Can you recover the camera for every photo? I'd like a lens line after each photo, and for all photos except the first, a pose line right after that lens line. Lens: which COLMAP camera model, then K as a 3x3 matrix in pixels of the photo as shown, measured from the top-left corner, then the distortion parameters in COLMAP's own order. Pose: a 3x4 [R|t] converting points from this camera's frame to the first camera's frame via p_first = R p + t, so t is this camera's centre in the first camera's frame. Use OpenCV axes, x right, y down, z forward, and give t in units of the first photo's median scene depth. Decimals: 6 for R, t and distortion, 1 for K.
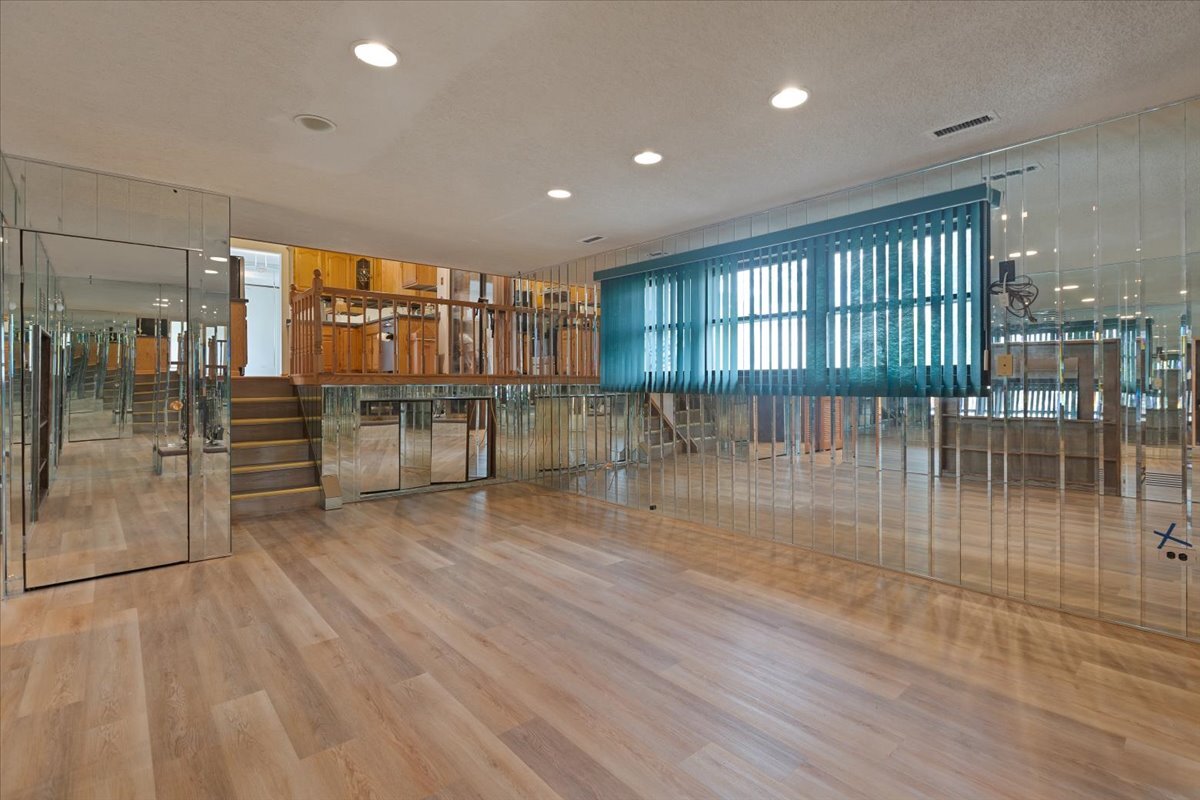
lens RADIAL K [[587.1, 0, 601.4], [0, 587.1, 386.3], [0, 0, 1]] dist [-0.002765, -0.000527]
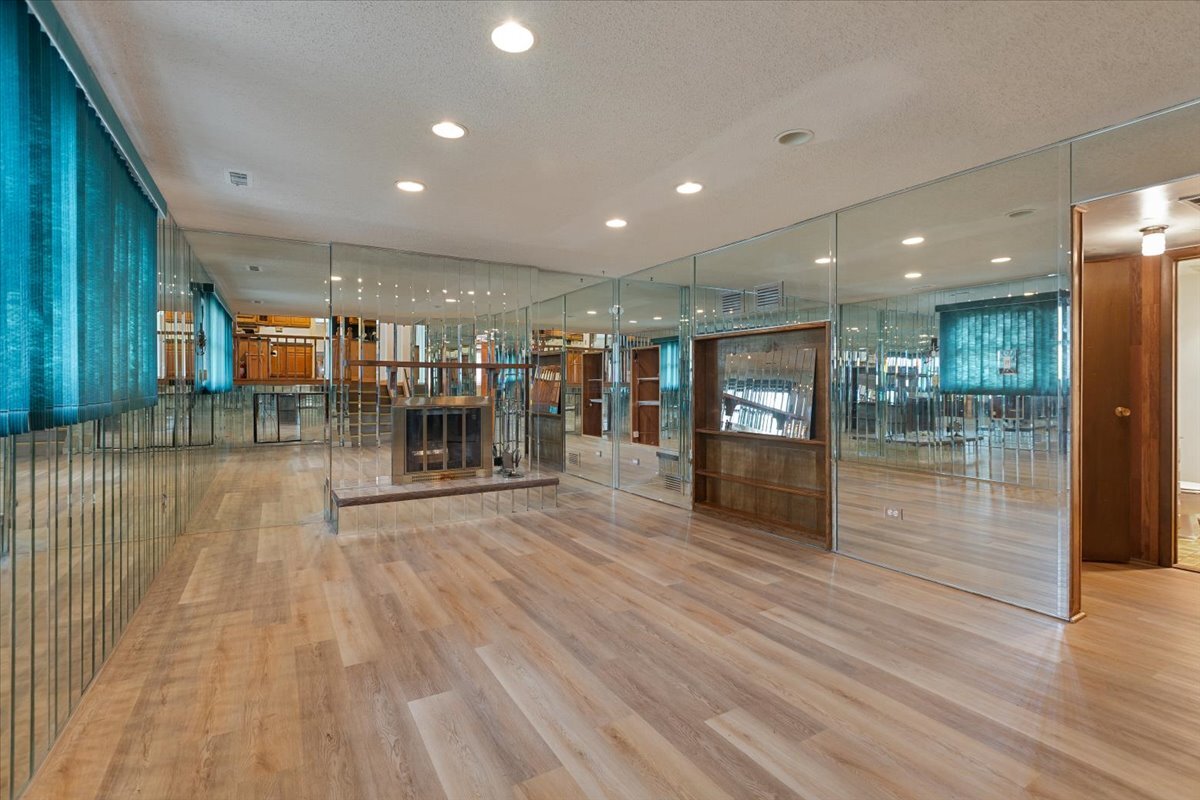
lens RADIAL K [[587.1, 0, 601.4], [0, 587.1, 386.3], [0, 0, 1]] dist [-0.002765, -0.000527]
pose [[-0.984487, 0.003528, 0.175422, -0.335042], [0.004863, 0.999962, 0.007180, -0.018348], [-0.175390, 0.007922, -0.984467, 2.070815]]
